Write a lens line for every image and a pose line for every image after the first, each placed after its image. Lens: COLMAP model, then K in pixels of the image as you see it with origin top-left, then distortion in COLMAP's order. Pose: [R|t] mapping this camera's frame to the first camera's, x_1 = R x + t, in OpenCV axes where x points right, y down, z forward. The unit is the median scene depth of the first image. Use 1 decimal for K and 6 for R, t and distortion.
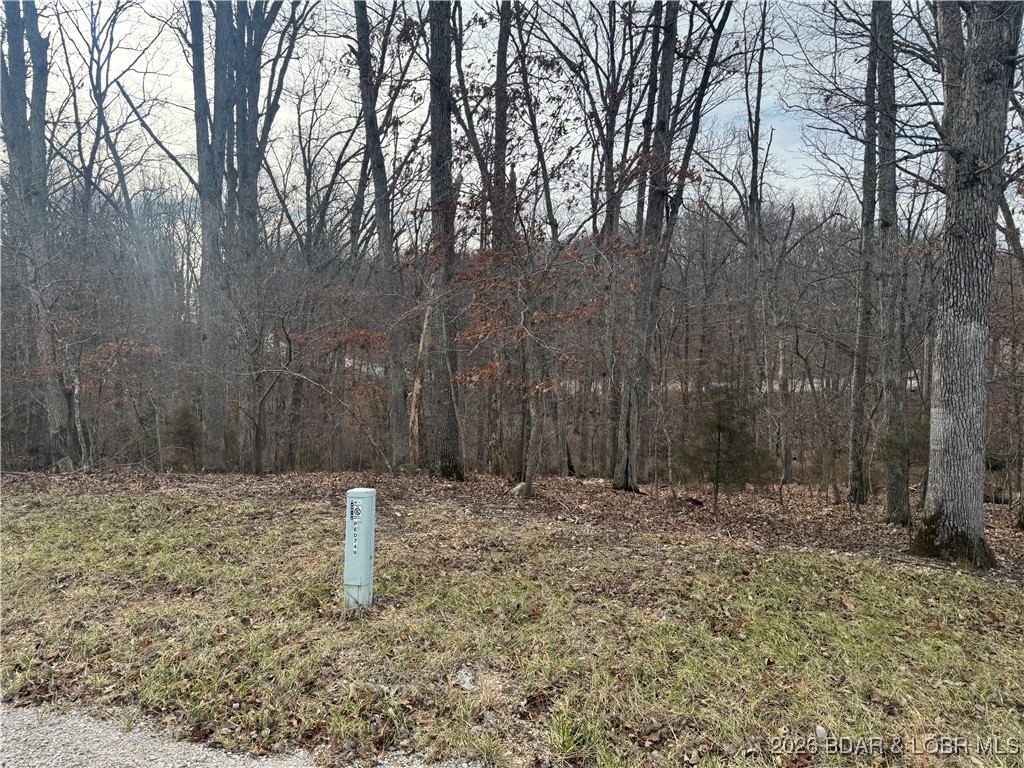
lens RADIAL K [[719.0, 0, 505.3], [0, 719.0, 385.3], [0, 0, 1]] dist [0.072302, -0.082704]
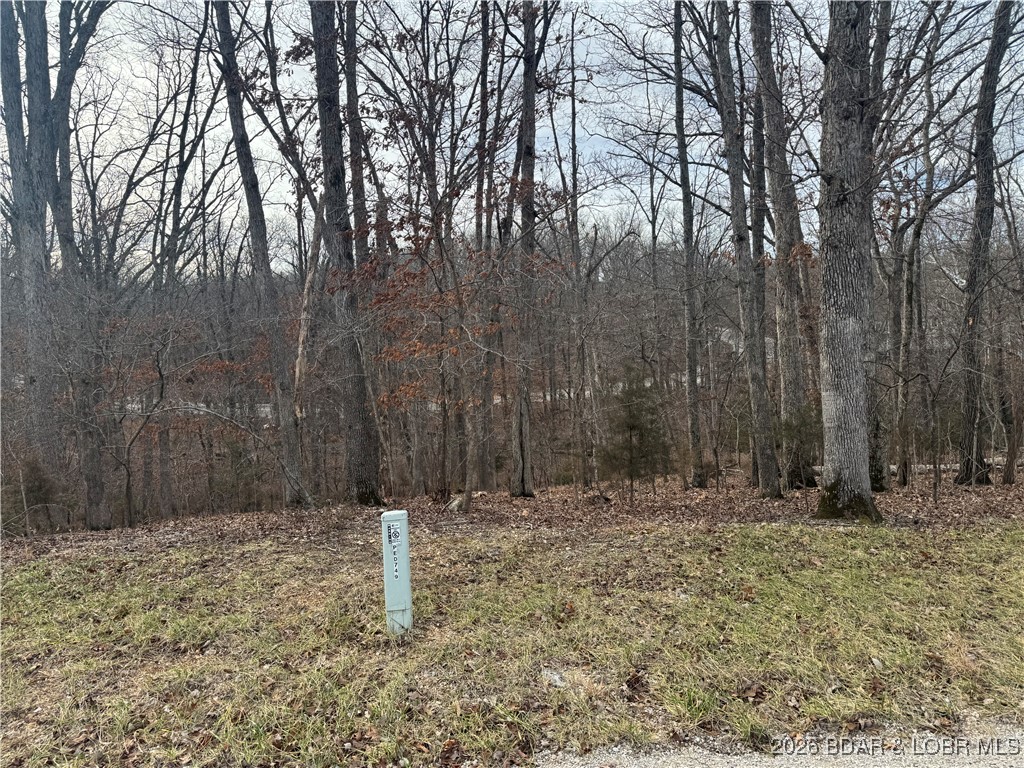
lens RADIAL K [[719.0, 0, 505.5], [0, 719.0, 387.0], [0, 0, 1]] dist [0.072302, -0.082704]
pose [[0.960493, -0.071776, 0.268890, -0.236186], [0.078647, 0.996792, -0.014852, 0.000347], [-0.266961, 0.035412, 0.963056, 0.003636]]
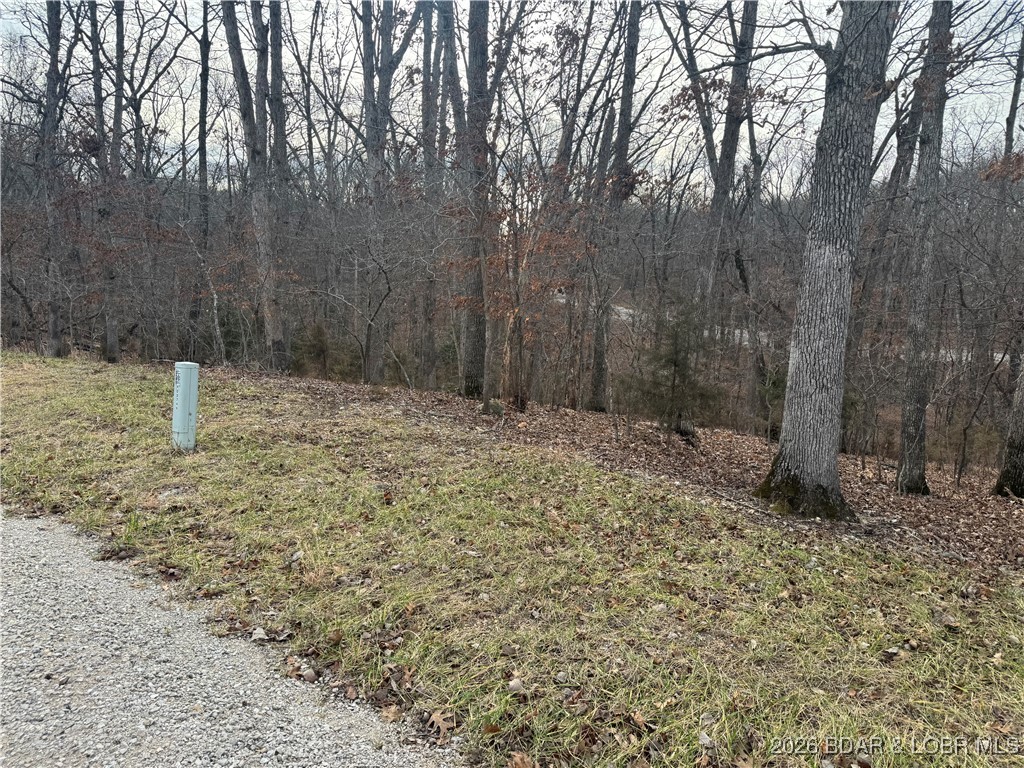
lens RADIAL K [[719.0, 0, 510.6], [0, 719.0, 385.0], [0, 0, 1]] dist [0.072302, -0.082704]
pose [[0.913413, 0.081987, -0.398692, 0.661933], [-0.057127, 0.995631, 0.073862, 0.040447], [0.403006, -0.044690, 0.914106, 0.018665]]
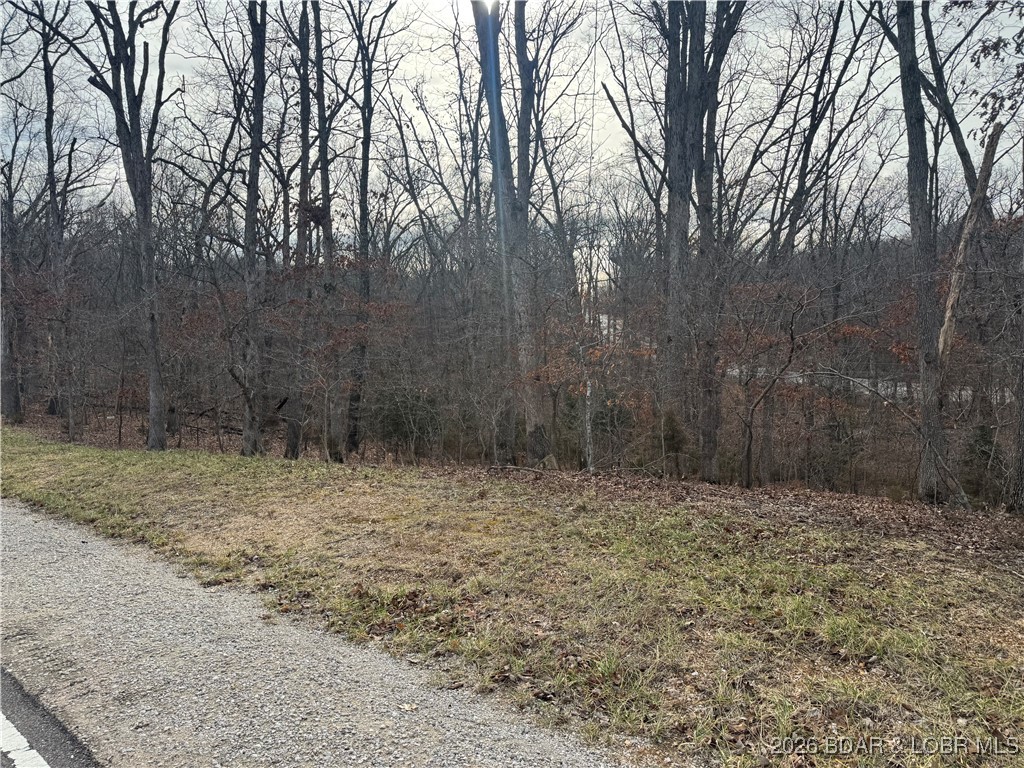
lens RADIAL K [[719.0, 0, 517.9], [0, 719.0, 380.2], [0, 0, 1]] dist [0.072302, -0.082704]
pose [[0.883954, 0.007277, -0.467517, -0.329065], [-0.013148, 0.999870, -0.009296, 0.001186], [0.467389, 0.014364, 0.883935, 0.128352]]
